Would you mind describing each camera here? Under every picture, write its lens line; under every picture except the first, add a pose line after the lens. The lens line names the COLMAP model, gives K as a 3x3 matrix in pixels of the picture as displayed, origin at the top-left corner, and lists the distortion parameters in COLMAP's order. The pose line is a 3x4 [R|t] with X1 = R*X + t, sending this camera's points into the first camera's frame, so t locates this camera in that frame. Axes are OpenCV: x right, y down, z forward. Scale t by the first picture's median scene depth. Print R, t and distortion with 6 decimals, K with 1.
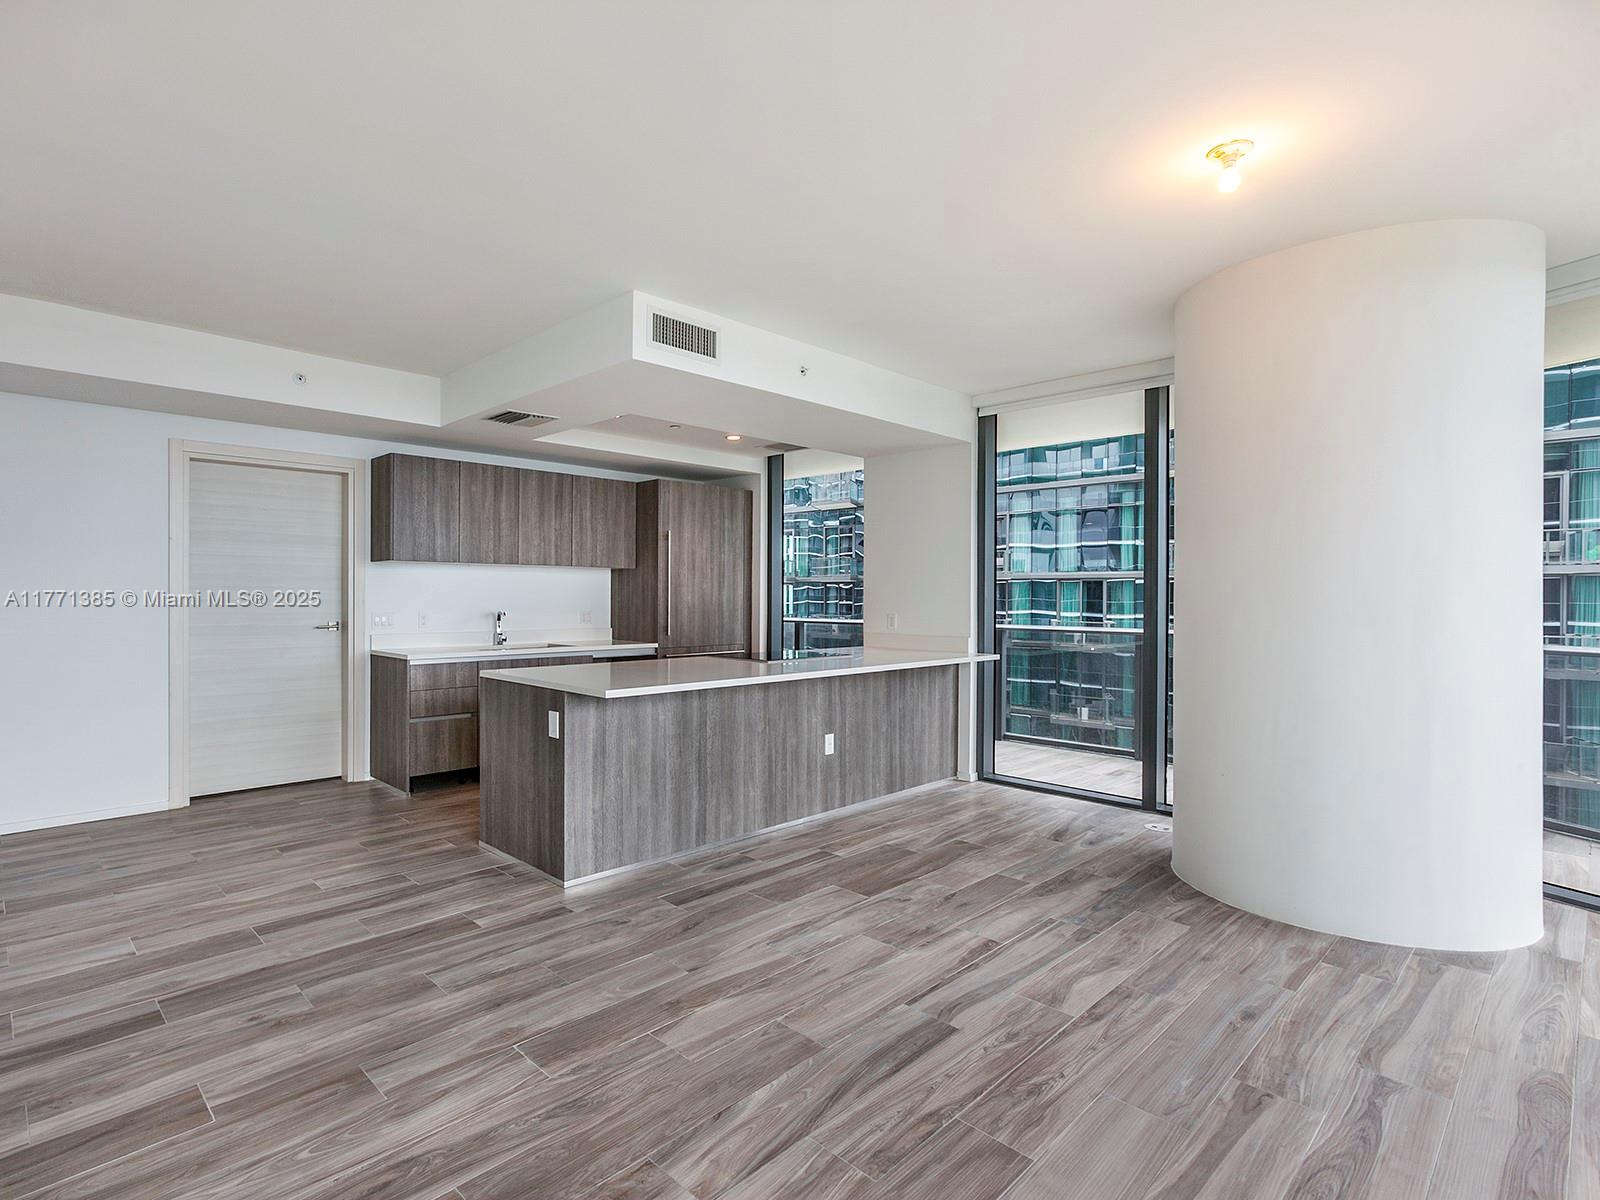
lens RADIAL K [[944.7, 0, 884.6], [0, 944.7, 595.2], [0, 0, 1]] dist [-0.009007, -0.003002]
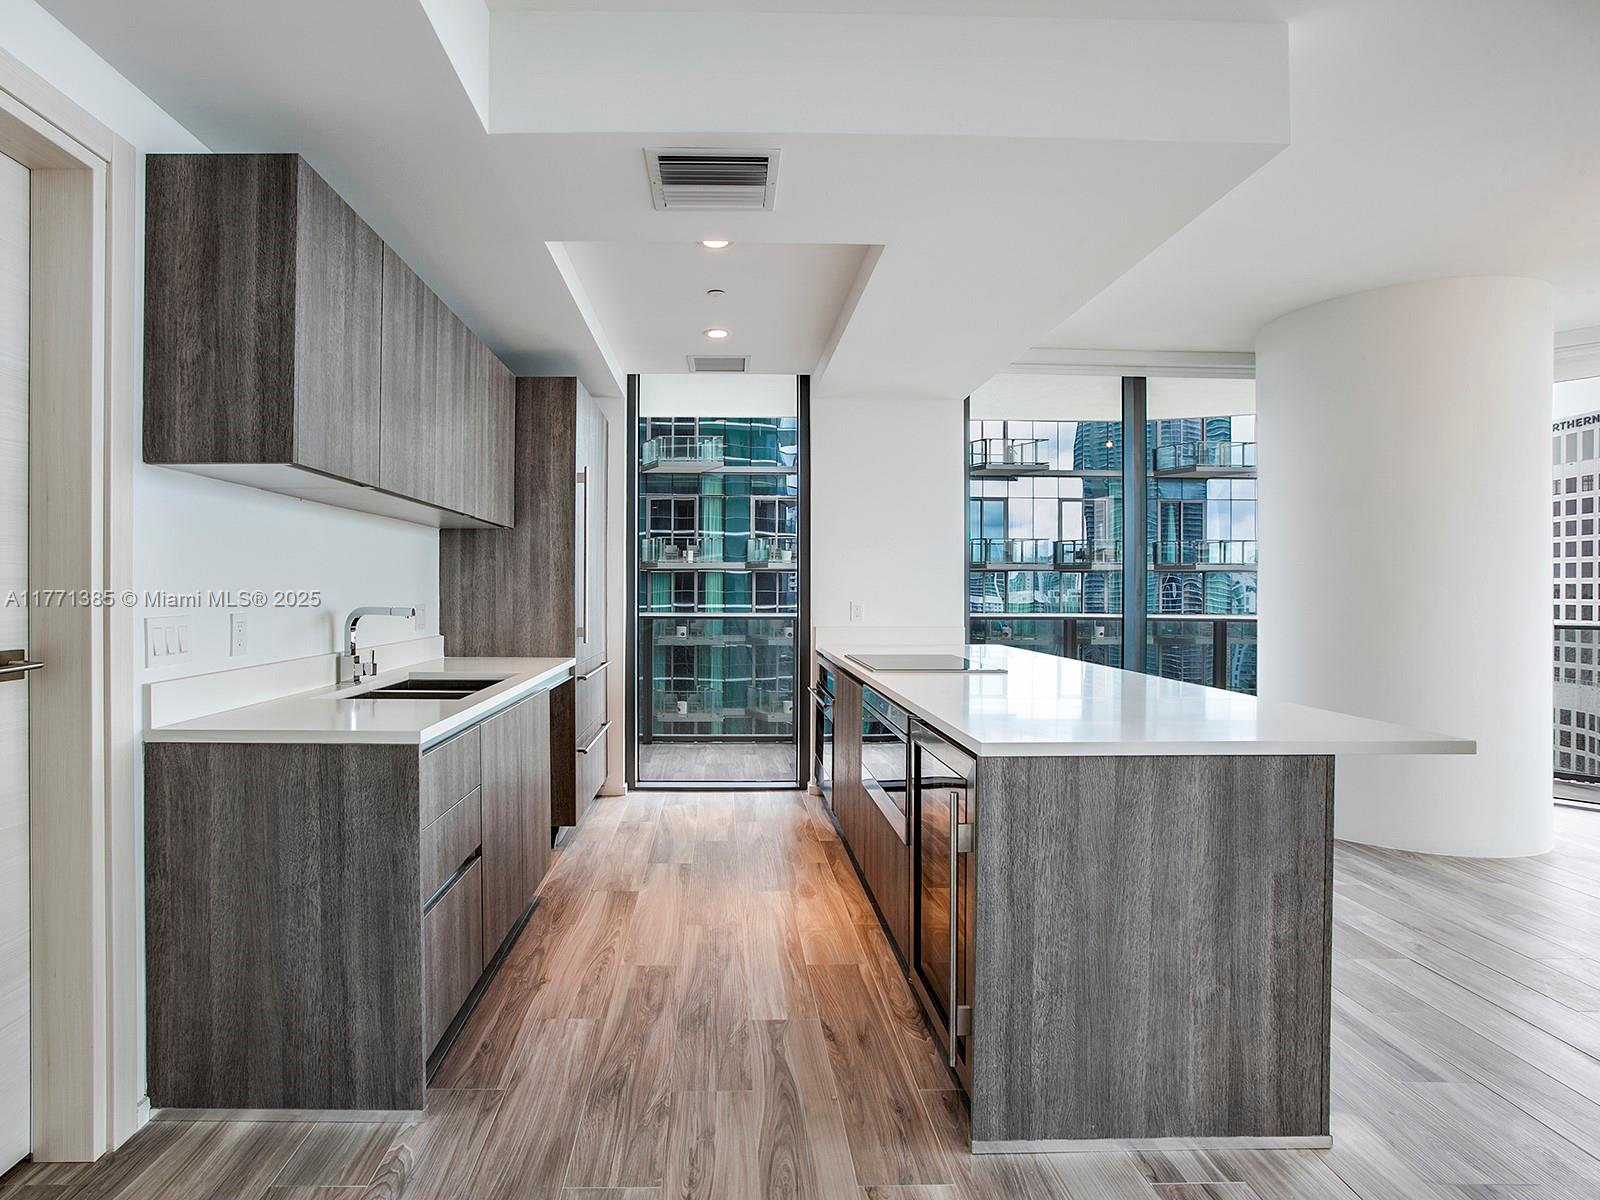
lens RADIAL K [[815.8, 0, 813.7], [0, 815.8, 590.6], [0, 0, 1]] dist [-0.028785, 0.008434]
pose [[0.685879, -0.006556, 0.727686, -0.146293], [0.002423, 0.999974, 0.006726, 0.001790], [-0.727712, -0.002850, 0.685877, 0.158543]]
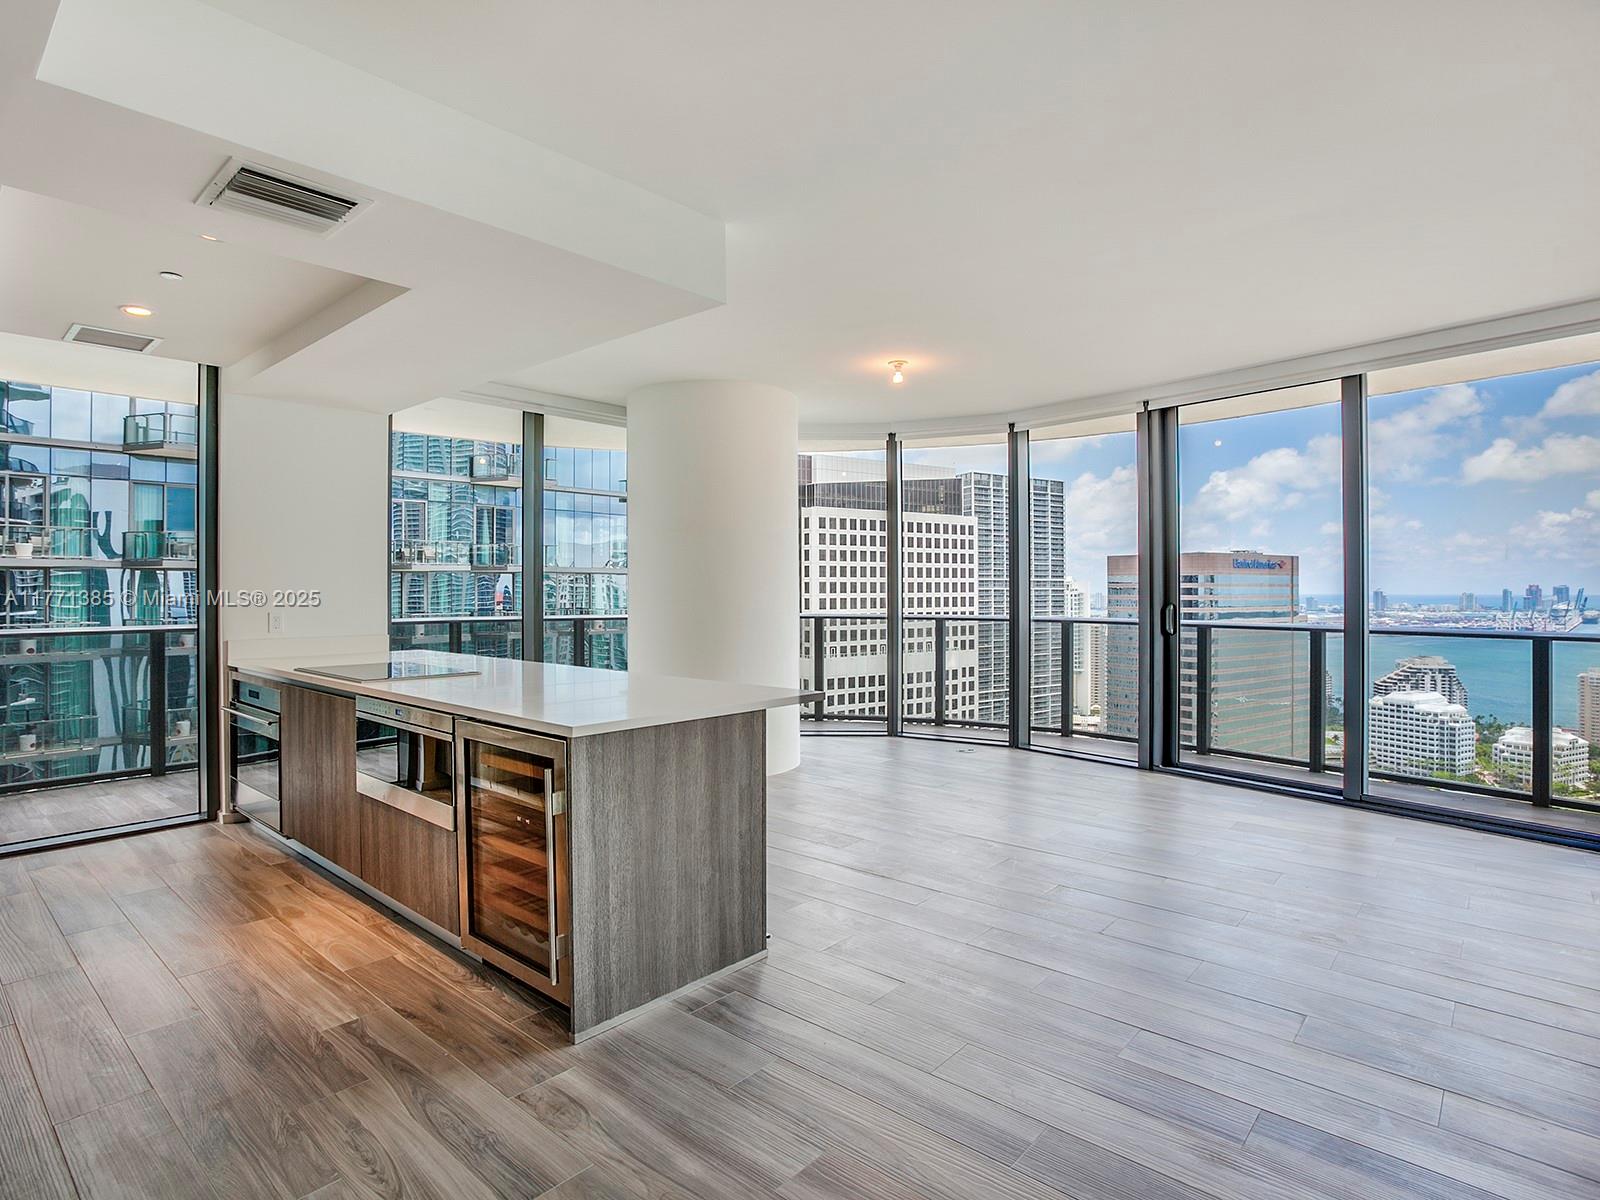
lens RADIAL K [[786.6, 0, 747.1], [0, 786.6, 594.1], [0, 0, 1]] dist [-0.033030, 0.004270]
pose [[0.009656, -0.016432, 0.999818, -0.173197], [0.003961, 0.999858, 0.016395, -0.000927], [-0.999946, 0.003802, 0.009720, 0.176282]]
